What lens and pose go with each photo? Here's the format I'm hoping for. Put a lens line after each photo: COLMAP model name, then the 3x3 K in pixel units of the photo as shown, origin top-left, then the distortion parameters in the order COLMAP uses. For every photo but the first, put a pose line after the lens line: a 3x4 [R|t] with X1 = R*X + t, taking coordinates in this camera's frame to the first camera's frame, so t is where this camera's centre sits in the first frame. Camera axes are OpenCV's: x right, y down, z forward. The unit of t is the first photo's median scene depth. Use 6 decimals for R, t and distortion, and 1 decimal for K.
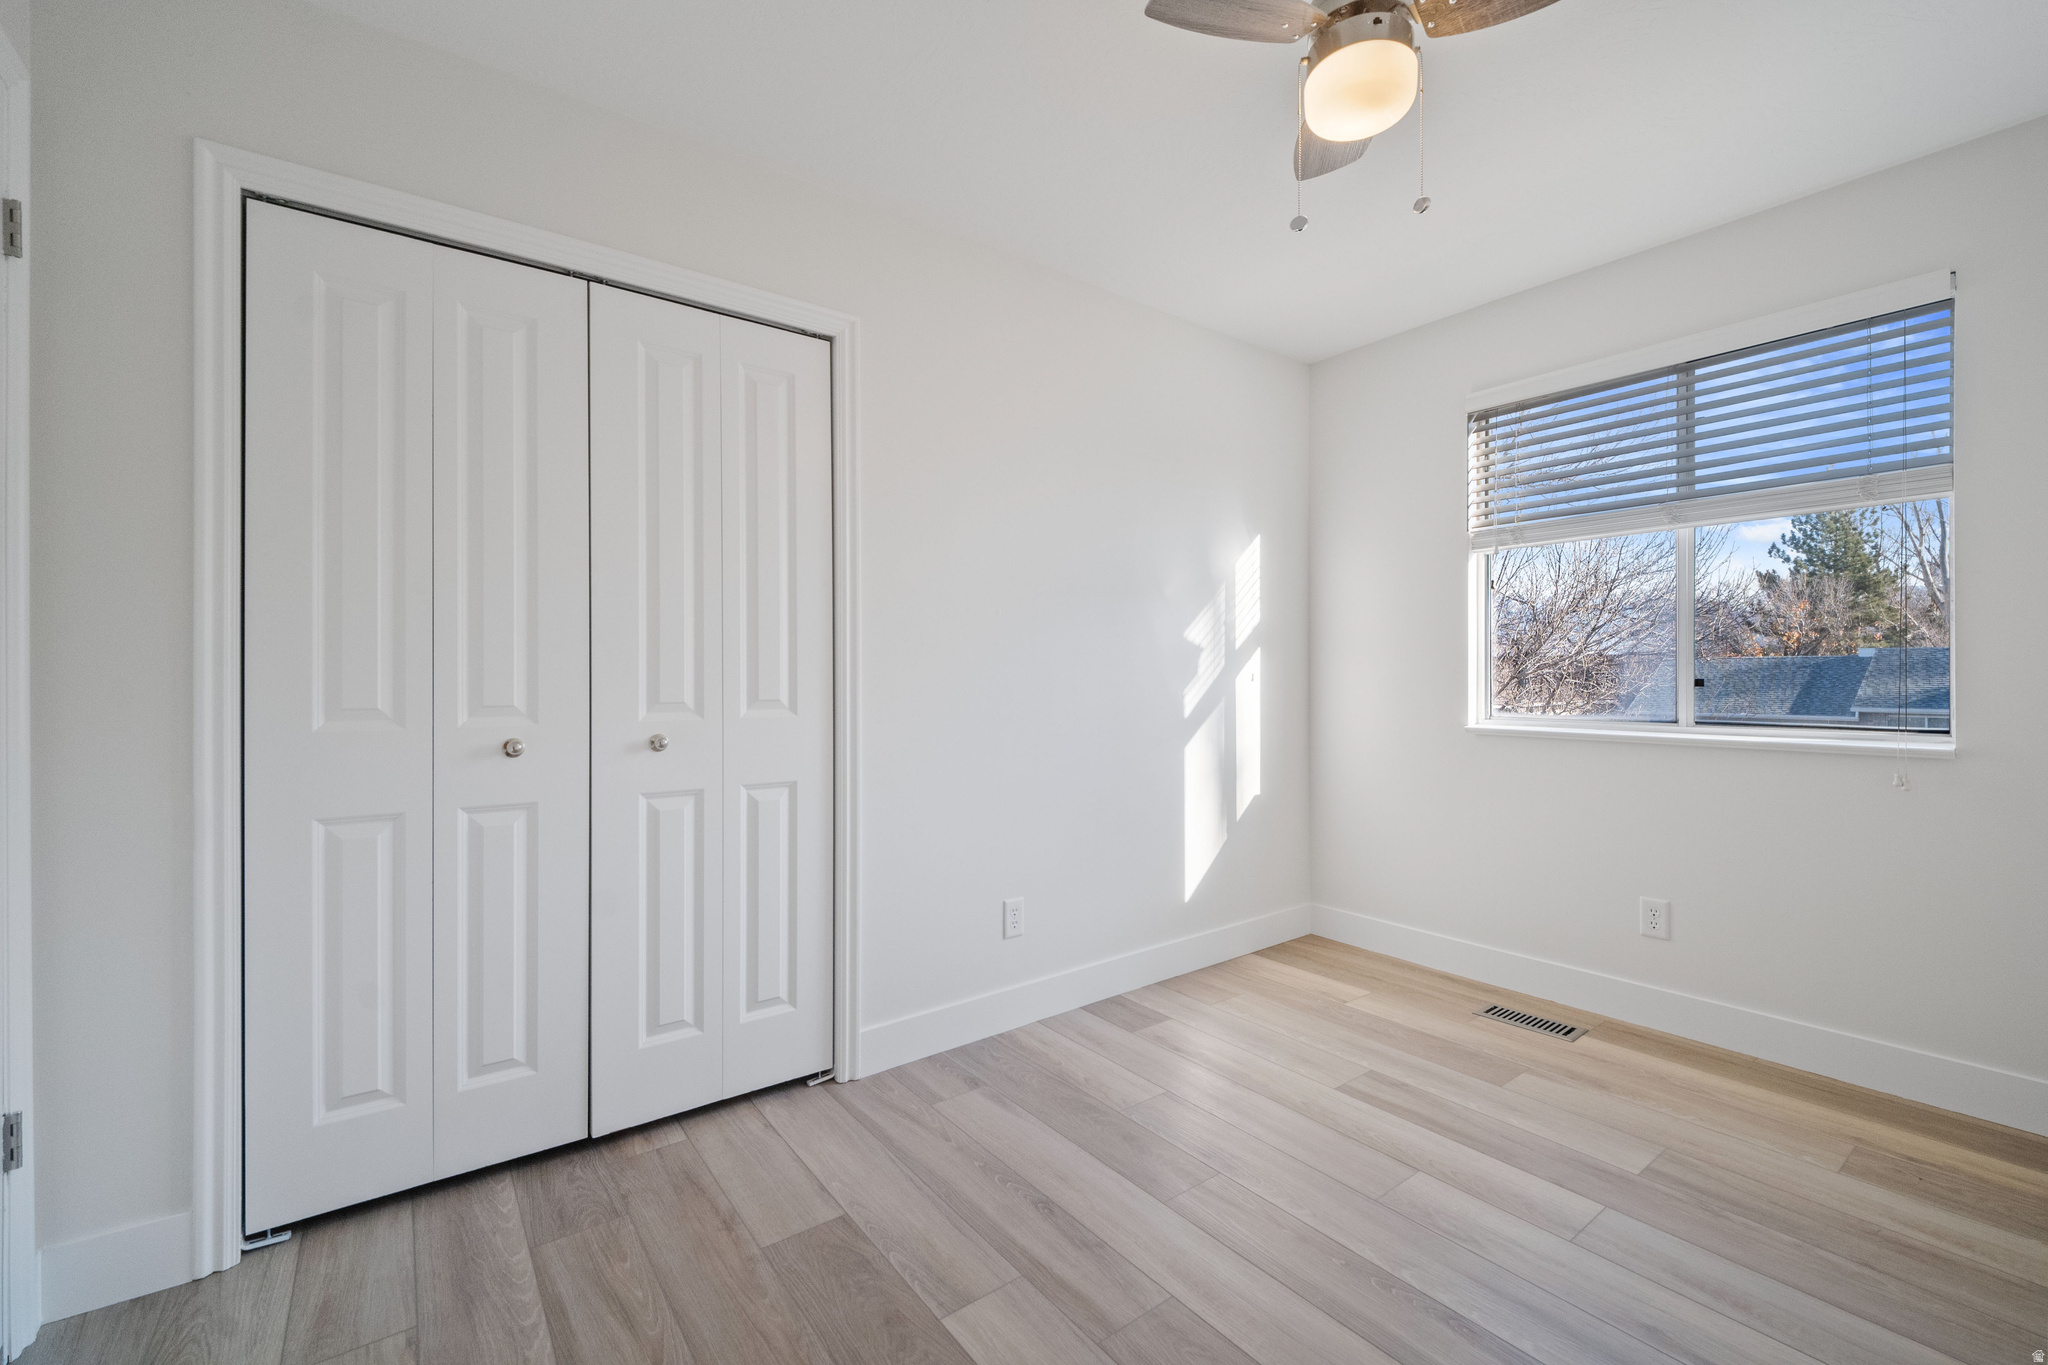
lens RADIAL K [[868.8, 0, 1028.7], [0, 868.8, 682.9], [0, 0, 1]] dist [0.003000, 0.000482]
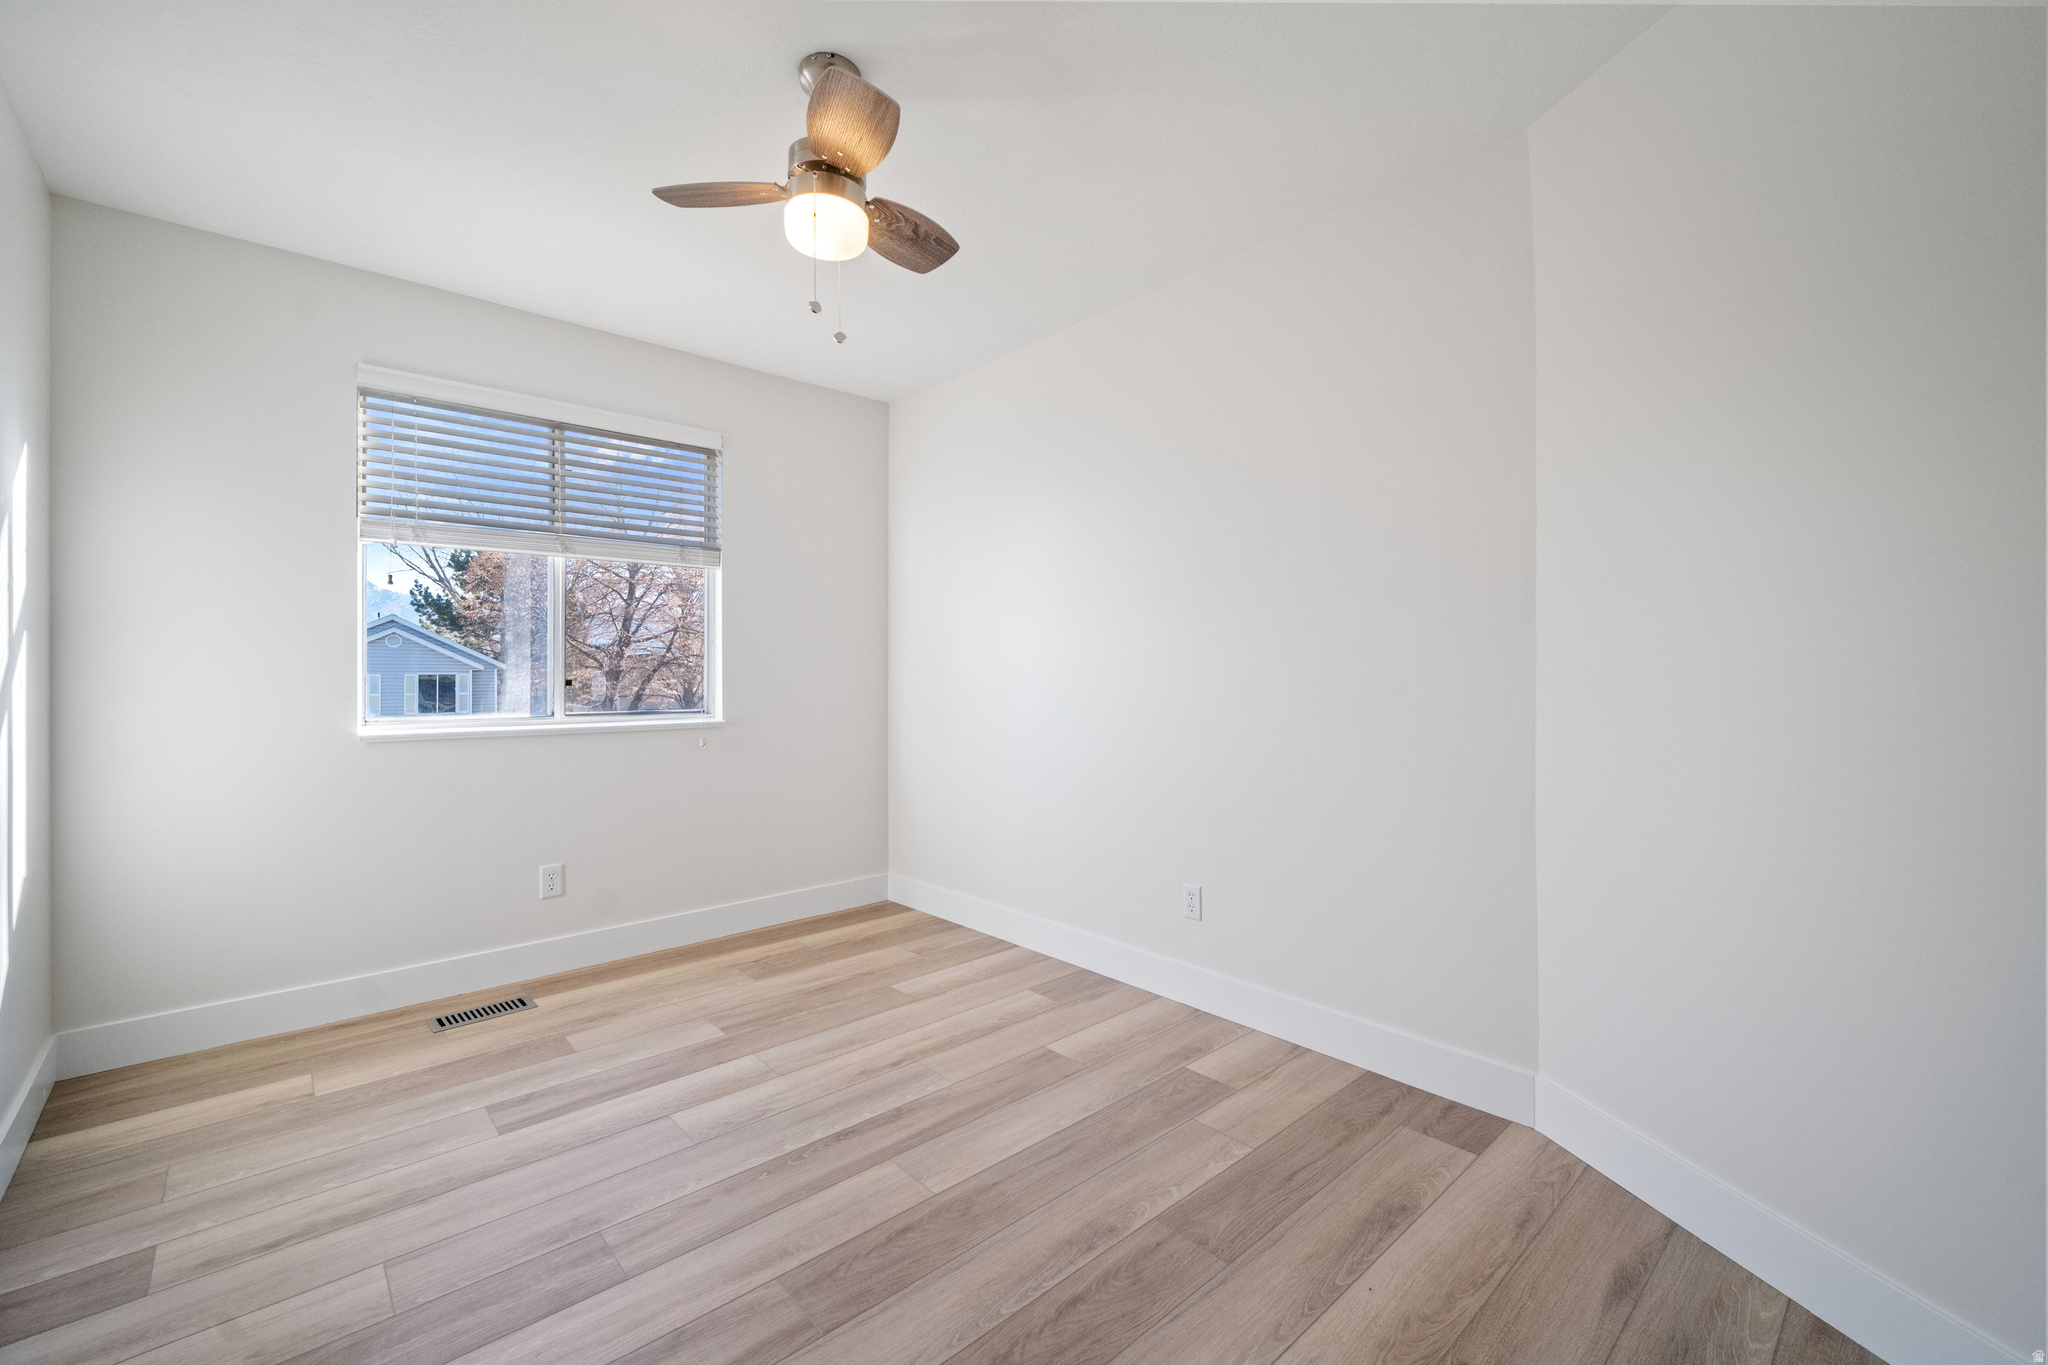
lens RADIAL K [[868.8, 0, 1027.8], [0, 868.8, 671.7], [0, 0, 1]] dist [0.003000, 0.000482]
pose [[-0.115681, 0.003964, 0.993278, -0.574684], [0.009222, 0.999953, -0.002917, -0.006589], [-0.993244, 0.008822, -0.115712, 0.521347]]
